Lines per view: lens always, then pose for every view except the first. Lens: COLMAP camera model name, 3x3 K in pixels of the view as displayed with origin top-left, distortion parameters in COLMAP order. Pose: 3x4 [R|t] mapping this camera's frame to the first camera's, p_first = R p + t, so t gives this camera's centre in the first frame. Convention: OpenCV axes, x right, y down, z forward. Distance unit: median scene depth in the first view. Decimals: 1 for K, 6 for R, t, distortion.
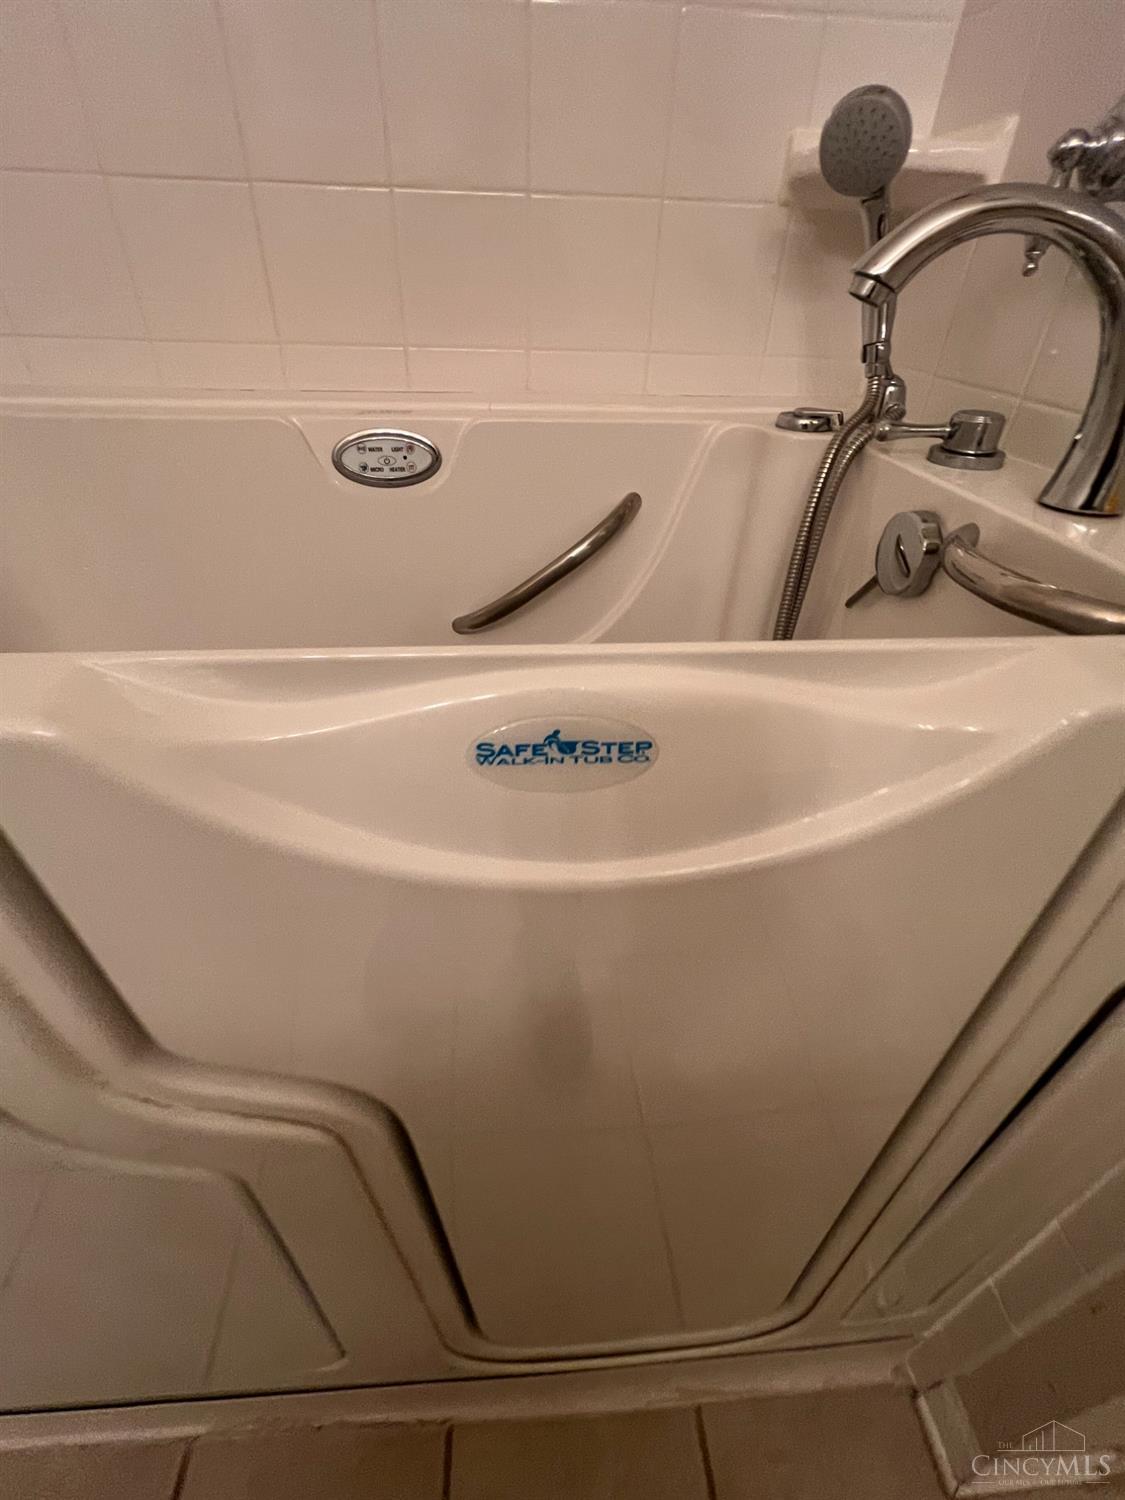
lens RADIAL K [[658.8, 0, 558.1], [0, 658.8, 745.3], [0, 0, 1]] dist [-0.002918, -0.000168]
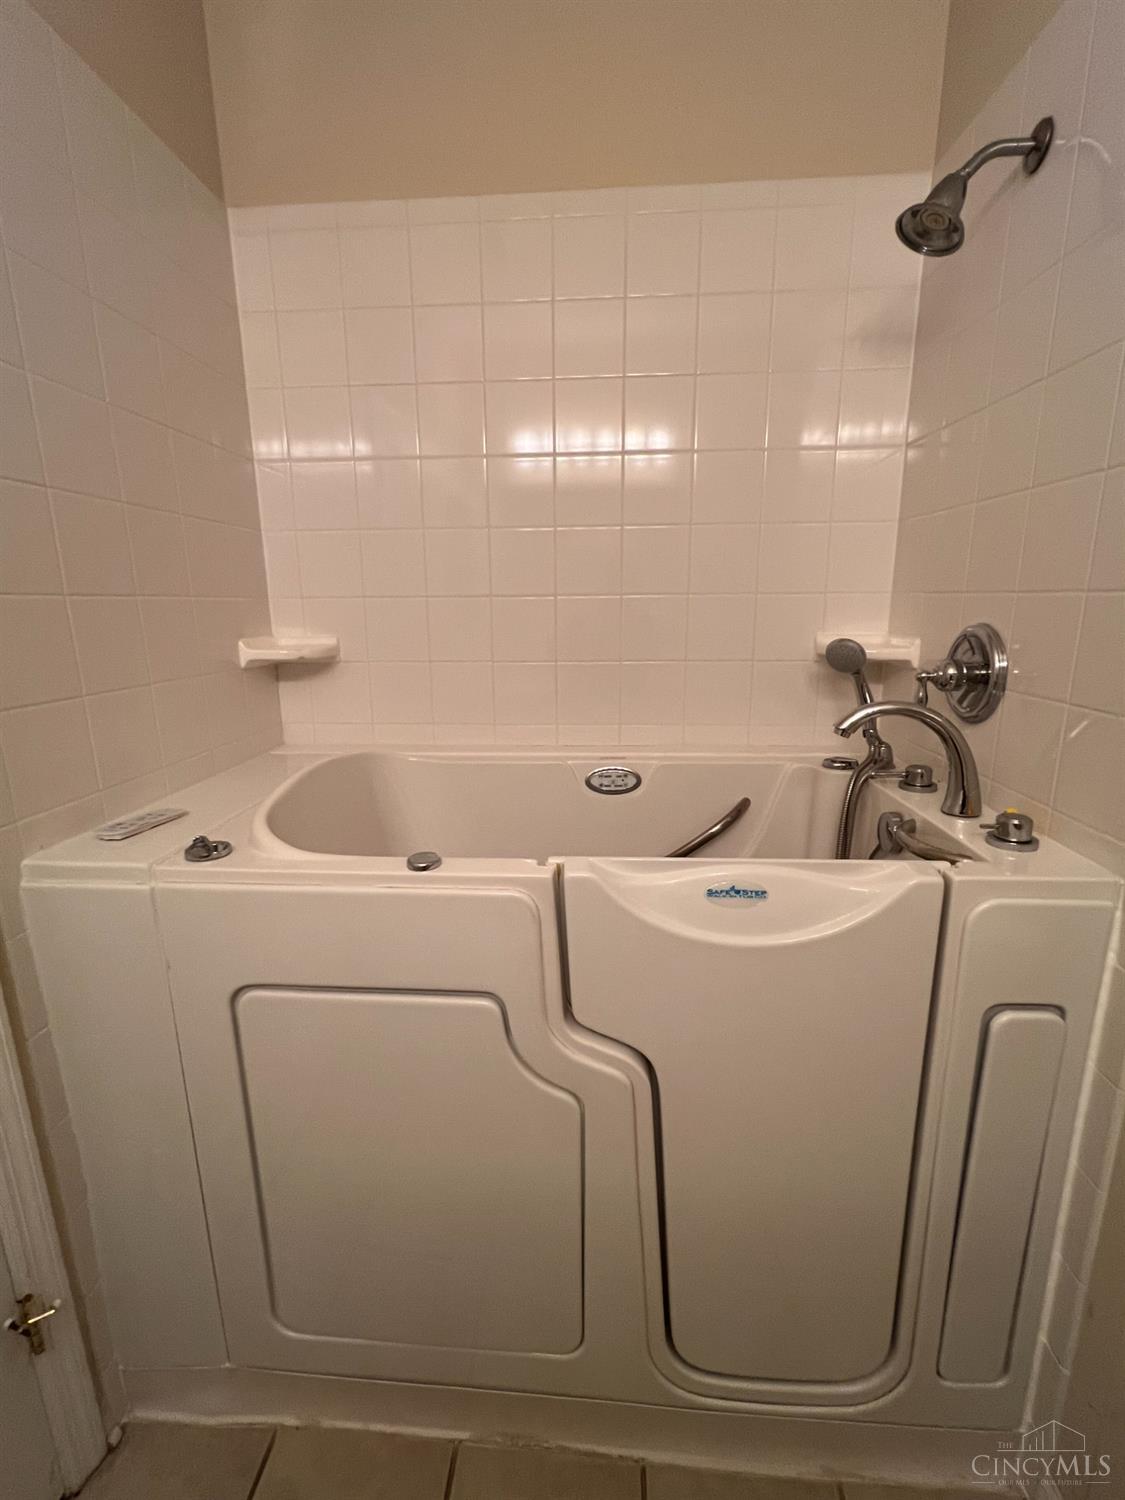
lens RADIAL K [[653.2, 0, 562.5], [0, 653.2, 750.0], [0, 0, 1]] dist [0.006892, 0.000211]
pose [[0.989718, -0.001908, -0.143020, -0.142436], [-0.054271, 0.920129, -0.387836, 0.248270], [0.132336, 0.391610, 0.910565, -0.853191]]
